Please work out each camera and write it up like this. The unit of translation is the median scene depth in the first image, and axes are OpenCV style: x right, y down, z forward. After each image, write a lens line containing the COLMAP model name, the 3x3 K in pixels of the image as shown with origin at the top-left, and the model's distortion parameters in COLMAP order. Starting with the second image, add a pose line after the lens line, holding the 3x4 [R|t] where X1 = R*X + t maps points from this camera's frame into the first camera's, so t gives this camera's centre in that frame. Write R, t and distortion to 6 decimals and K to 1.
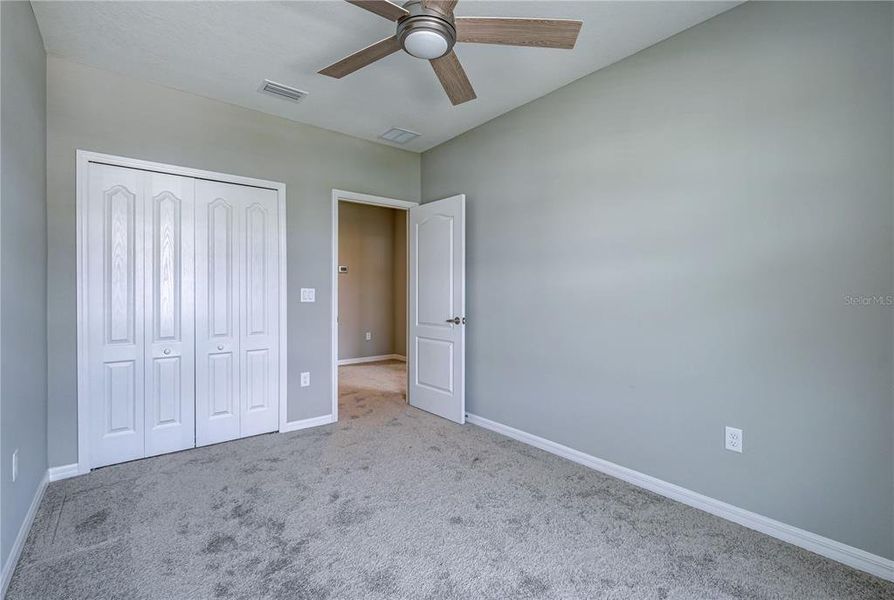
lens RADIAL K [[404.0, 0, 450.0], [0, 404.0, 293.5], [0, 0, 1]] dist [-0.012417, 0.000318]
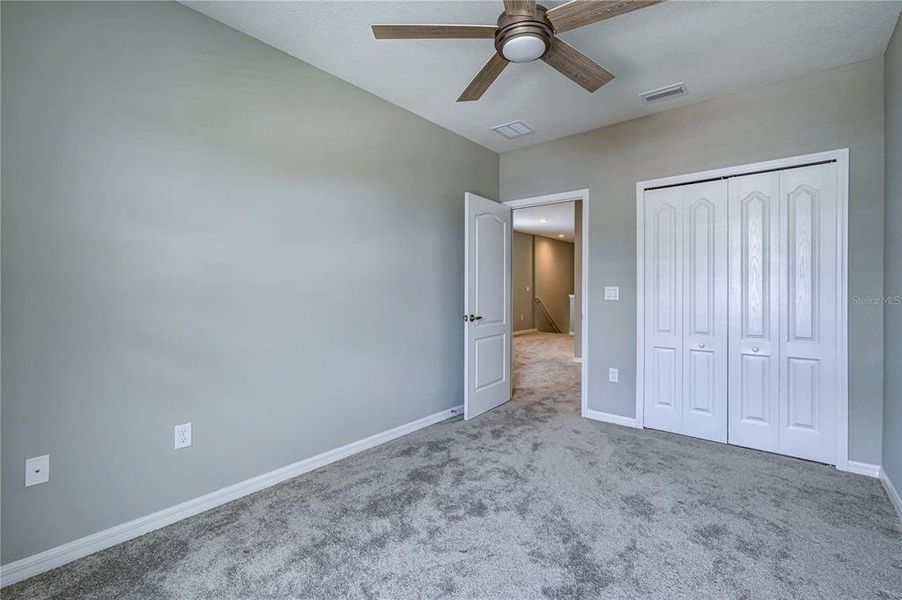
lens RADIAL K [[384.0, 0, 453.8], [0, 384.0, 294.3], [0, 0, 1]] dist [-0.017208, -0.000103]
pose [[0.176901, 0.005021, -0.984216, 0.165880], [0.001105, 0.999985, 0.005300, 0.000375], [0.984228, -0.002025, 0.176893, 0.135321]]
